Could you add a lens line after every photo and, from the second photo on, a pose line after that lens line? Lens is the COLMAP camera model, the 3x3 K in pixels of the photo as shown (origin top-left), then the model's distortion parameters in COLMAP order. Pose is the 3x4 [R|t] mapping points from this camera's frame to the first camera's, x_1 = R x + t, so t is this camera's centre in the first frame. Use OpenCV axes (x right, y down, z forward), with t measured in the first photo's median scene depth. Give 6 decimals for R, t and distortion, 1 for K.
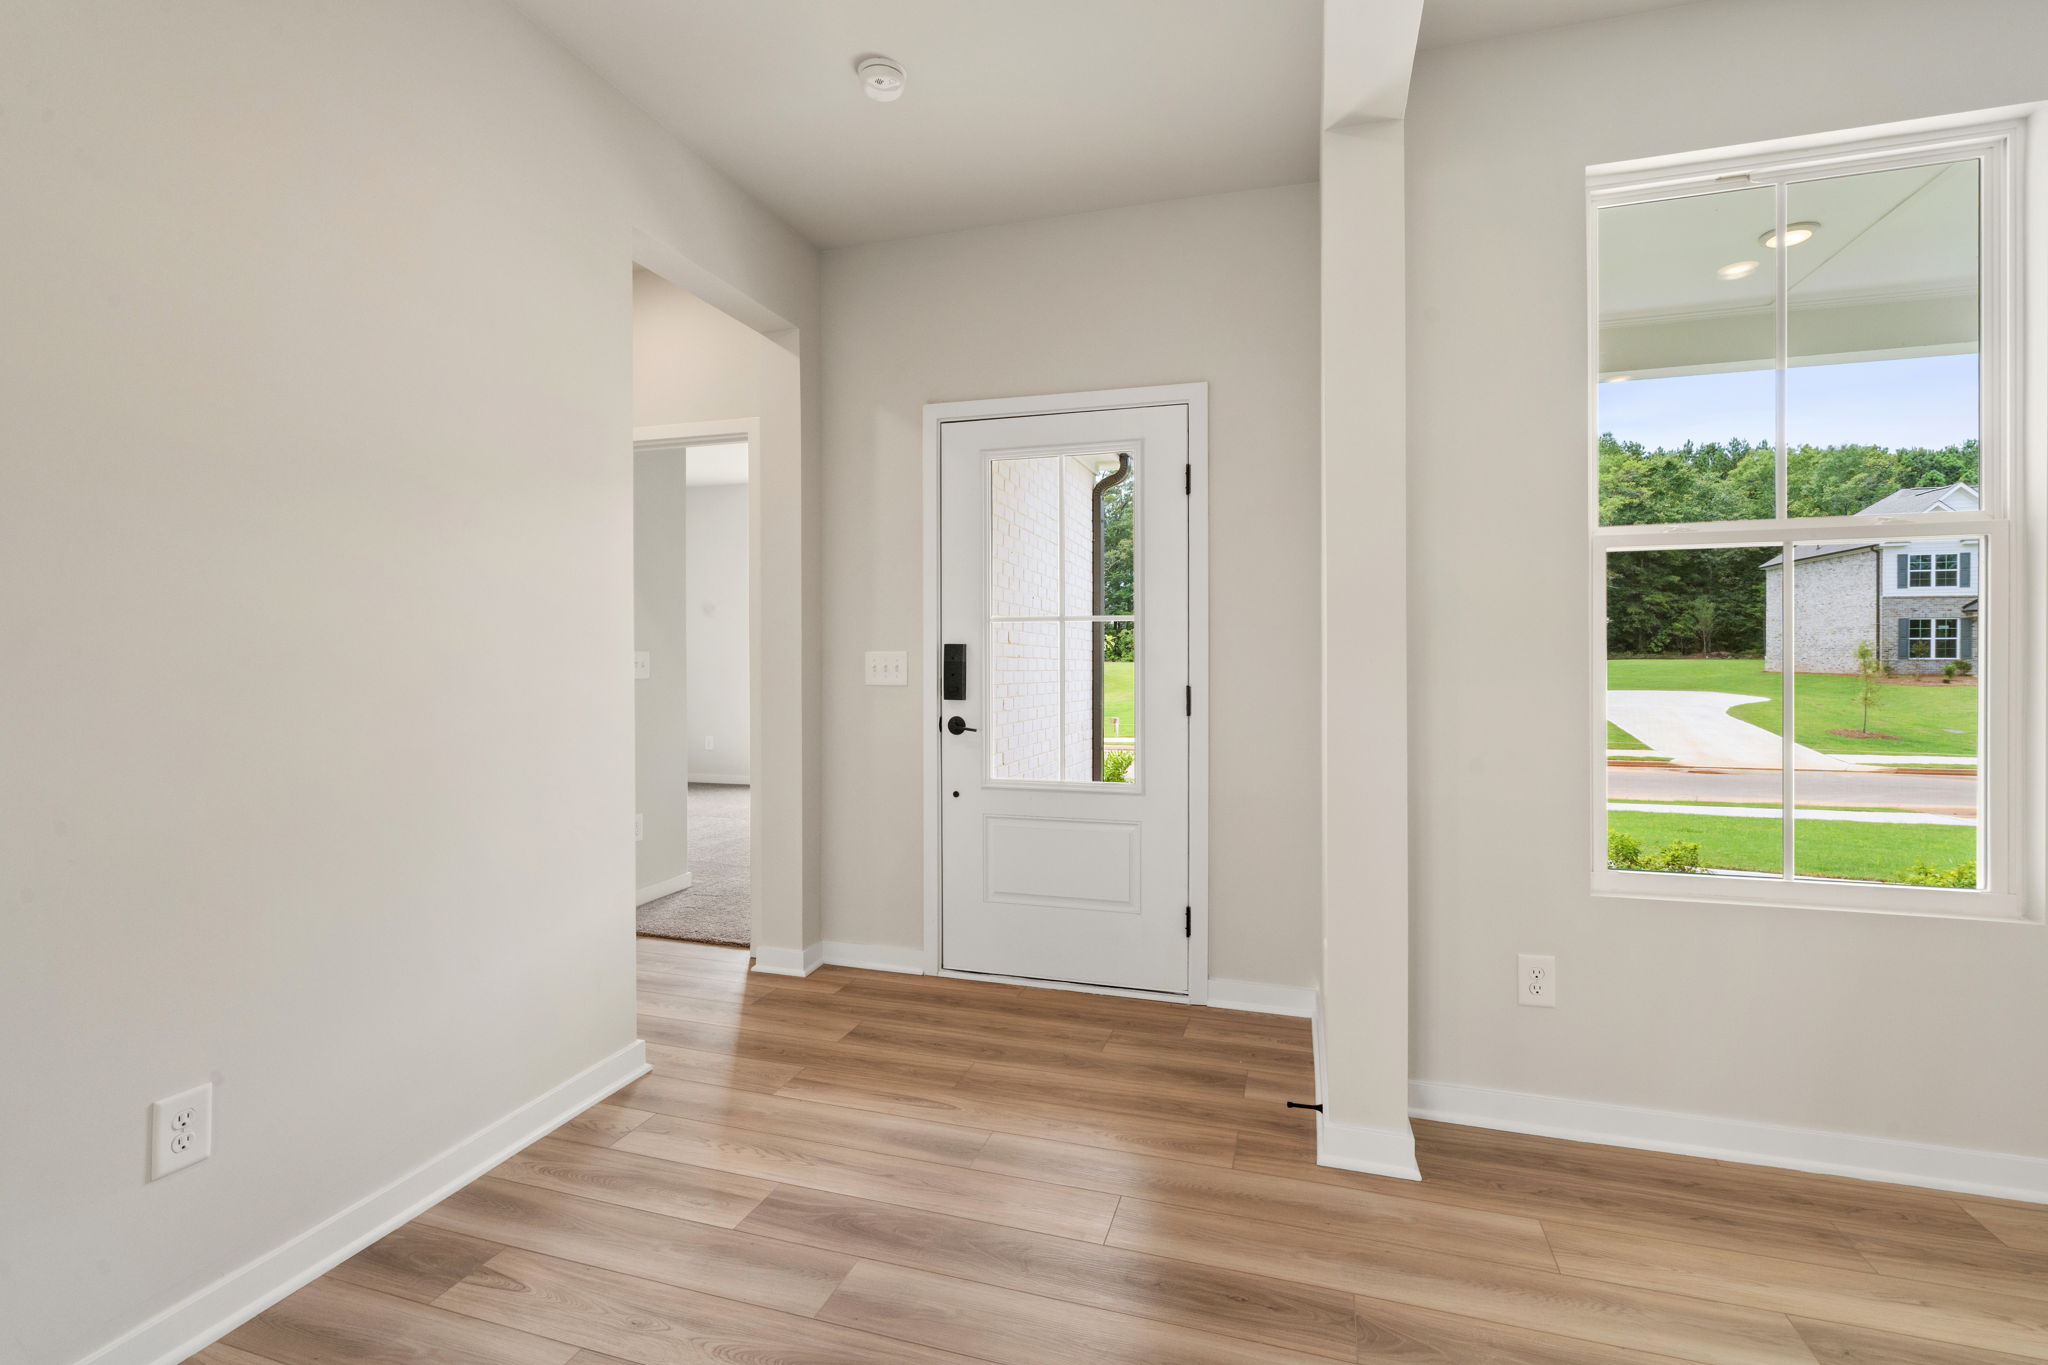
lens RADIAL K [[931.6, 0, 1016.9], [0, 931.6, 659.7], [0, 0, 1]] dist [-0.000523, 0.000024]
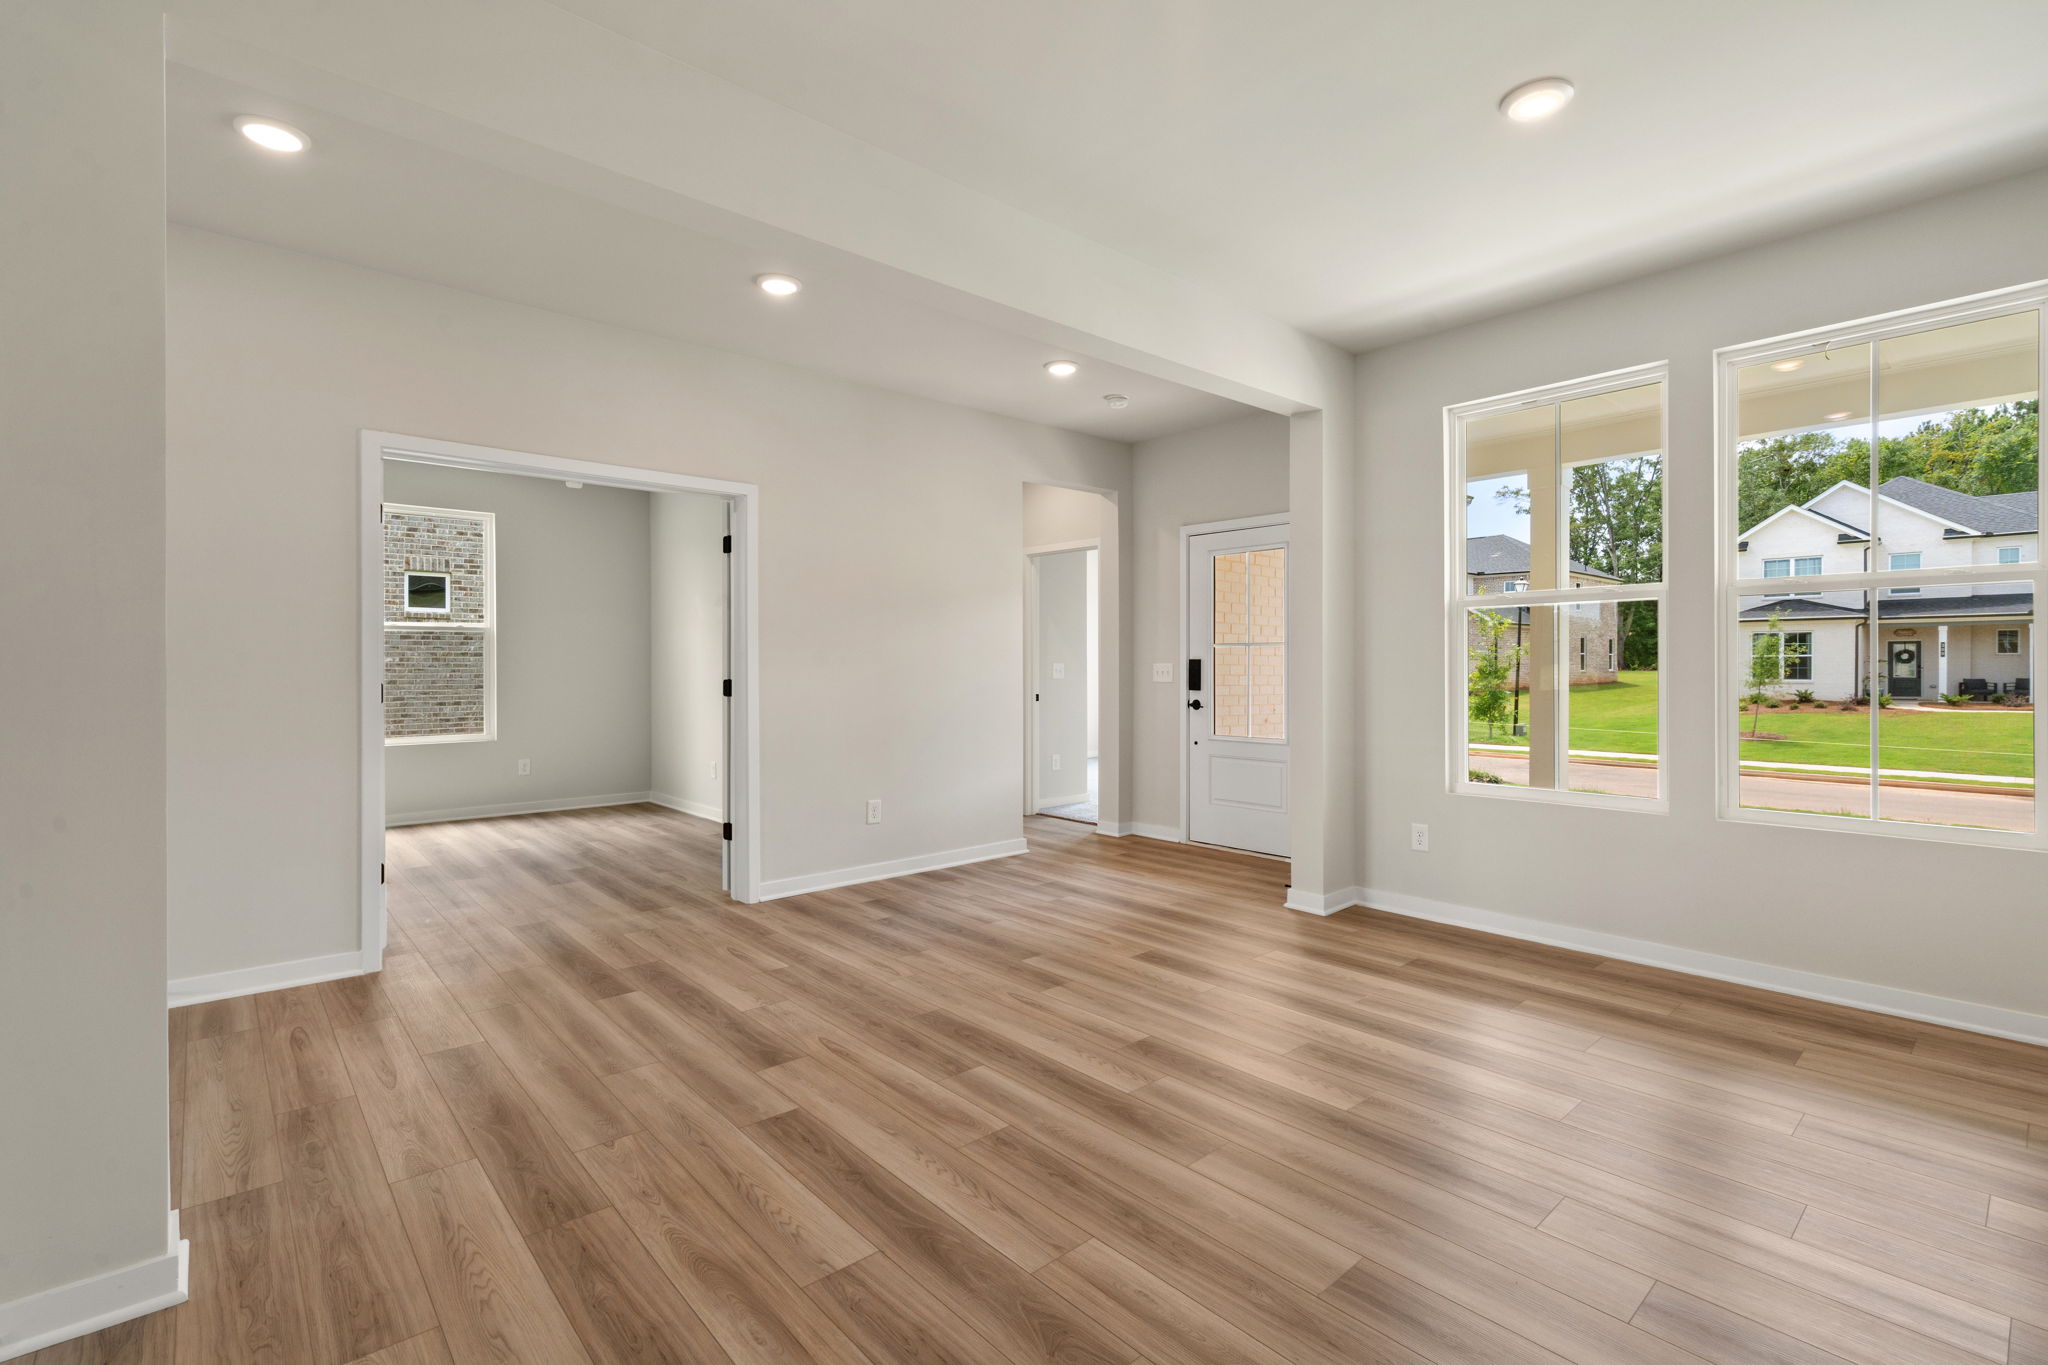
lens RADIAL K [[931.6, 0, 1016.9], [0, 931.6, 659.7], [0, 0, 1]] dist [-0.000523, 0.000024]
pose [[0.858422, -0.002234, -0.512939, 0.557799], [-0.000622, 0.999985, -0.005395, -0.006031], [0.512943, 0.004951, 0.858408, -0.714013]]
